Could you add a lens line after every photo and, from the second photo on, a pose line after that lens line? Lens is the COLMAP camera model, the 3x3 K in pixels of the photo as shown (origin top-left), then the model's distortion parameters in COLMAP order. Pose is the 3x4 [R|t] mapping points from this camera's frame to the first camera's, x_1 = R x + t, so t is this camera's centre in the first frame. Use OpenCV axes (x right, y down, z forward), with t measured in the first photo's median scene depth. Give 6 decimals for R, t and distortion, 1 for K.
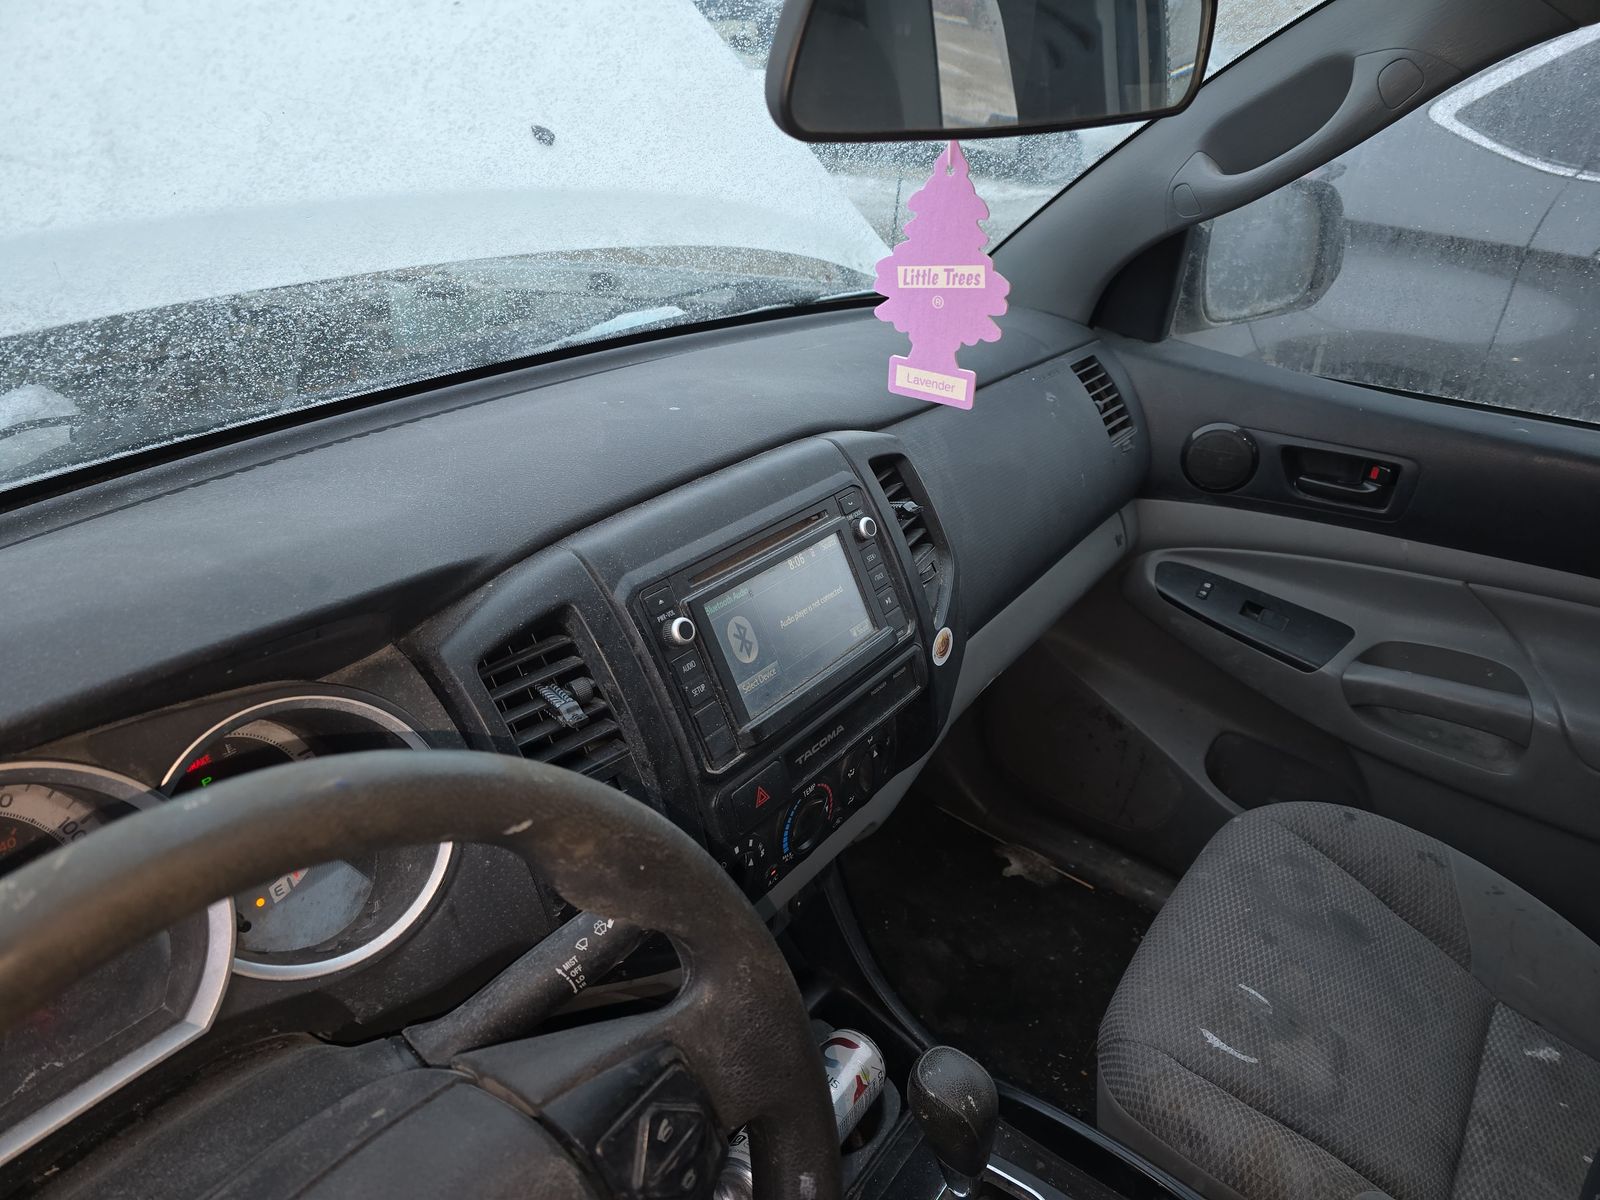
lens RADIAL K [[1074.8, 0, 801.1], [0, 1074.8, 594.0], [0, 0, 1]] dist [0.066498, -0.057345]
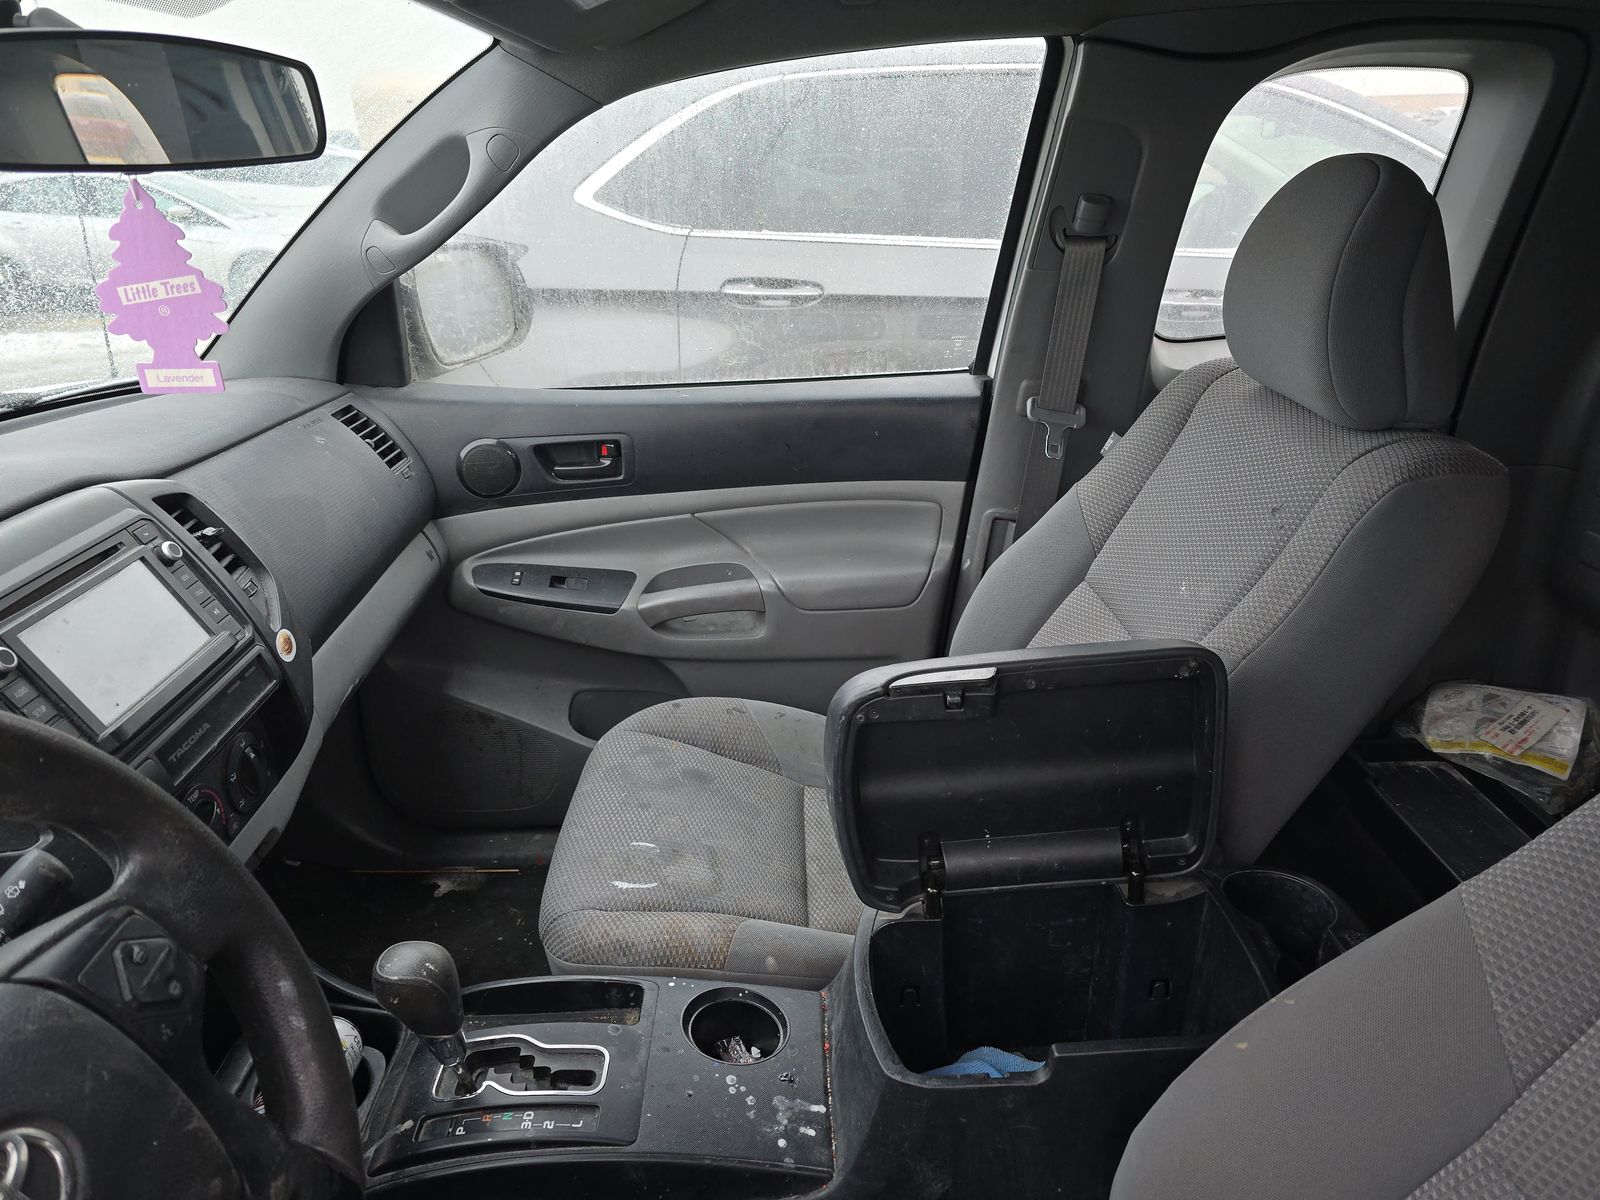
lens RADIAL K [[1074.8, 0, 801.1], [0, 1074.8, 594.0], [0, 0, 1]] dist [0.066498, -0.057345]
pose [[0.789971, -0.284797, 0.542988, -0.038951], [0.335281, 0.942097, 0.006343, 0.153039], [-0.513354, 0.177042, 0.839716, -0.204692]]
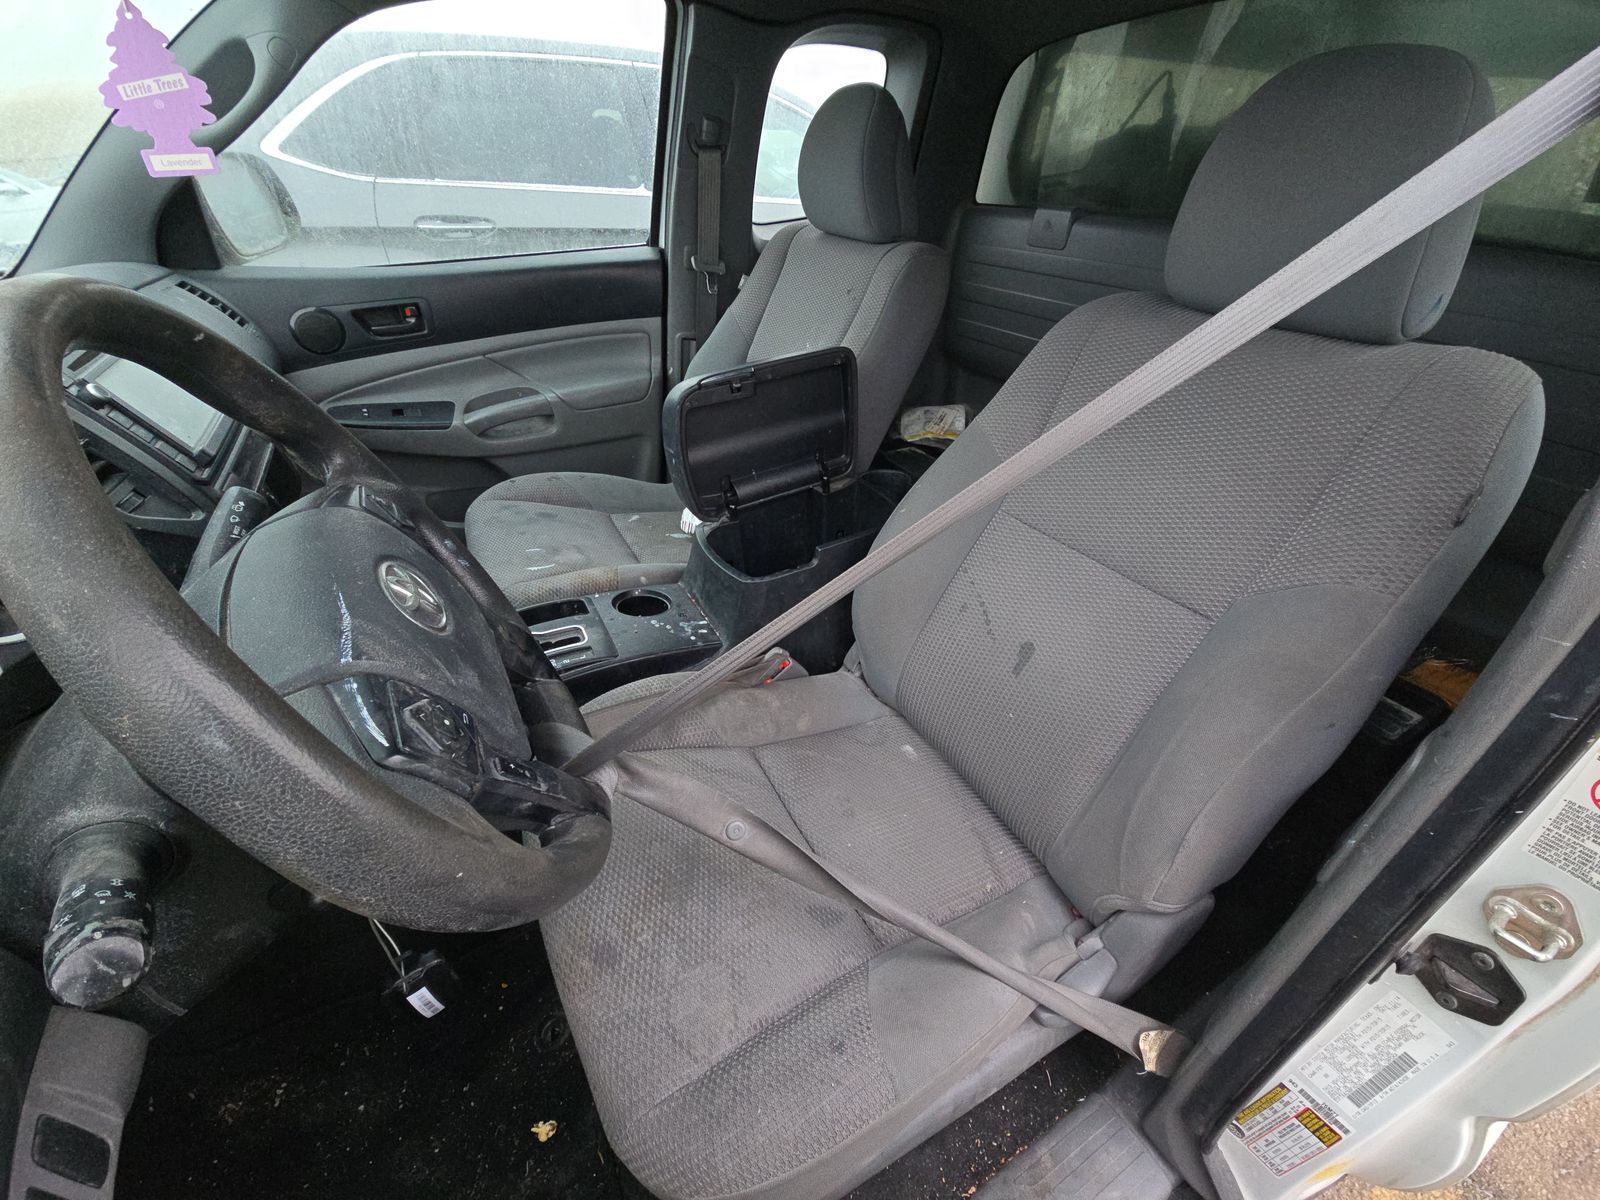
lens RADIAL K [[648.5, 0, 810.1], [0, 648.5, 600.1], [0, 0, 1]] dist [0.016221, -0.013312]
pose [[0.413532, -0.547605, 0.727407, -0.328748], [0.442533, 0.819089, 0.365044, 0.237962], [-0.795711, 0.170944, 0.581053, -0.116913]]
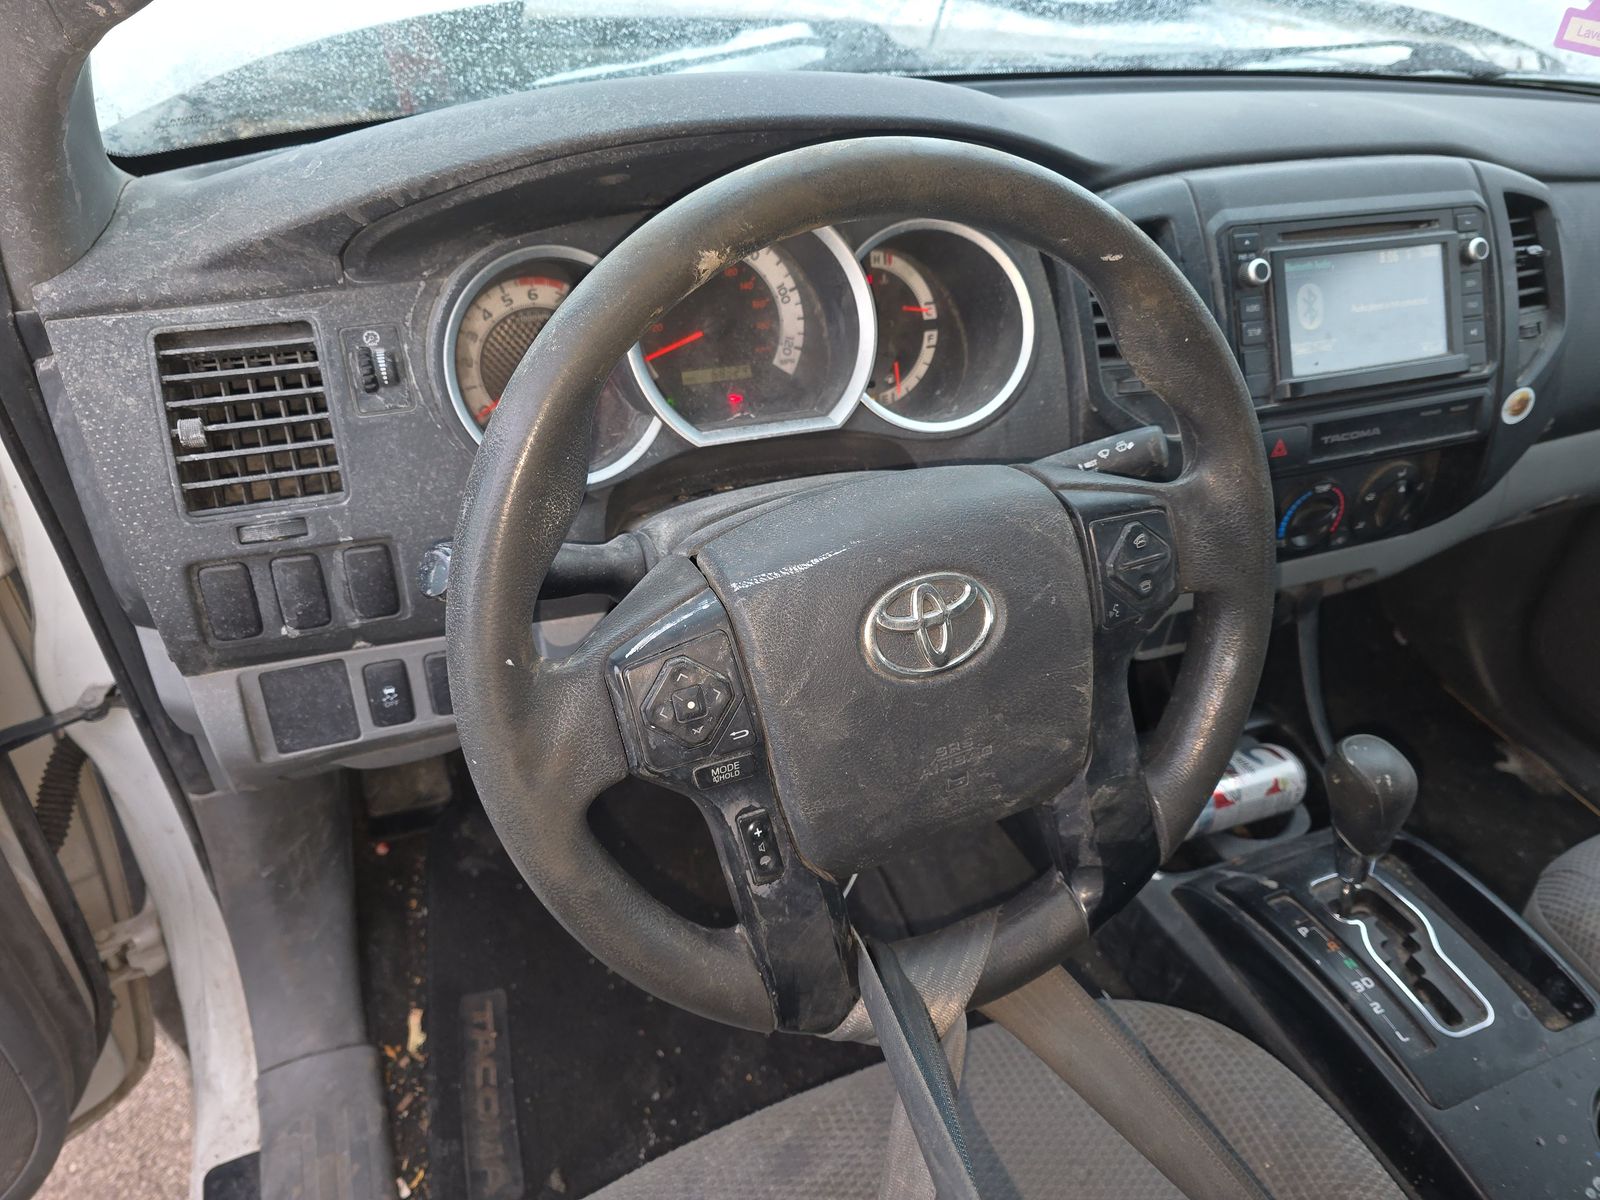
lens RADIAL K [[1079.0, 0, 779.2], [0, 1079.0, 596.8], [0, 0, 1]] dist [-0.000767, -0.003683]
pose [[0.845398, 0.311258, -0.434075, 0.039571], [-0.258359, 0.949562, 0.177716, 0.189687], [0.467497, -0.038093, 0.883174, -0.152044]]
